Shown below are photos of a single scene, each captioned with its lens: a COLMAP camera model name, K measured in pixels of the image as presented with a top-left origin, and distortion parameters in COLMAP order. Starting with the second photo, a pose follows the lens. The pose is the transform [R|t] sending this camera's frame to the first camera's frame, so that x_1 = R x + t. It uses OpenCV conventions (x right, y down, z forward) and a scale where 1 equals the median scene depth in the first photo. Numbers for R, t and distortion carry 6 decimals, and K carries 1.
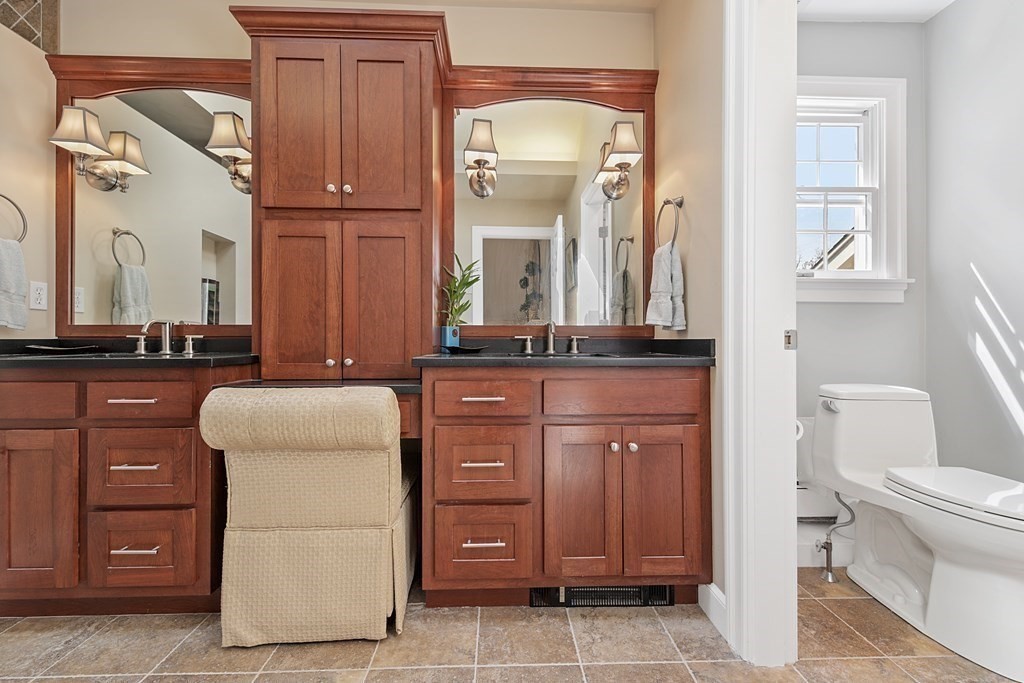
lens RADIAL K [[444.5, 0, 512.1], [0, 444.5, 339.3], [0, 0, 1]] dist [-0.000748, -0.000508]
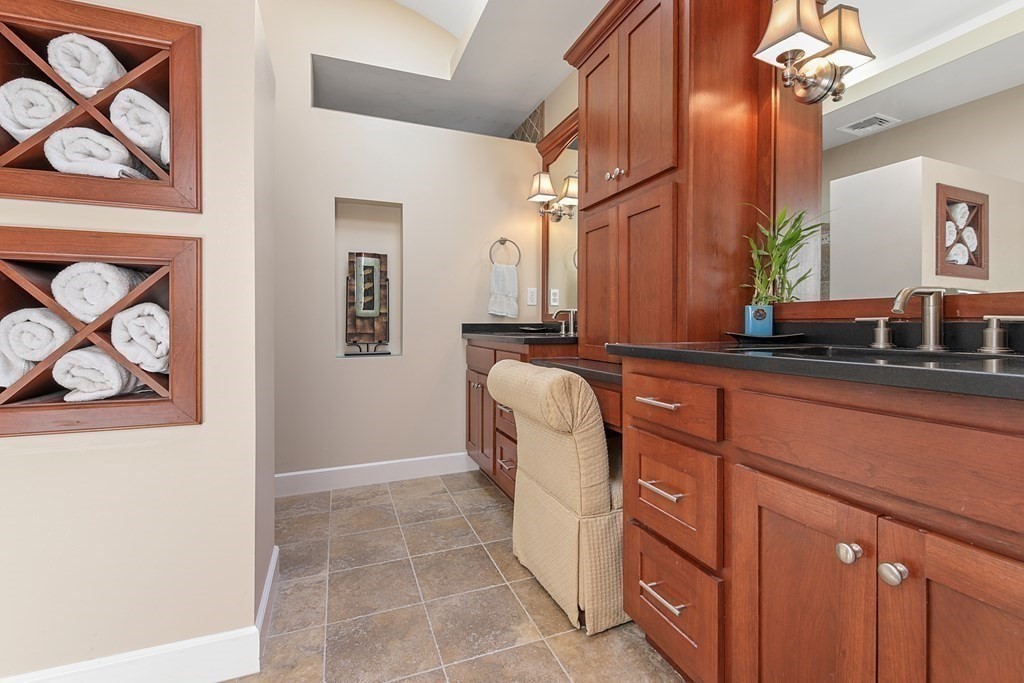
lens RADIAL K [[444.5, 0, 511.9], [0, 444.5, 325.3], [0, 0, 1]] dist [-0.000748, -0.000508]
pose [[0.325806, 0.003312, -0.945431, 0.473227], [-0.001220, 0.999995, 0.003083, 0.001636], [0.945436, 0.000149, 0.325809, 0.437014]]
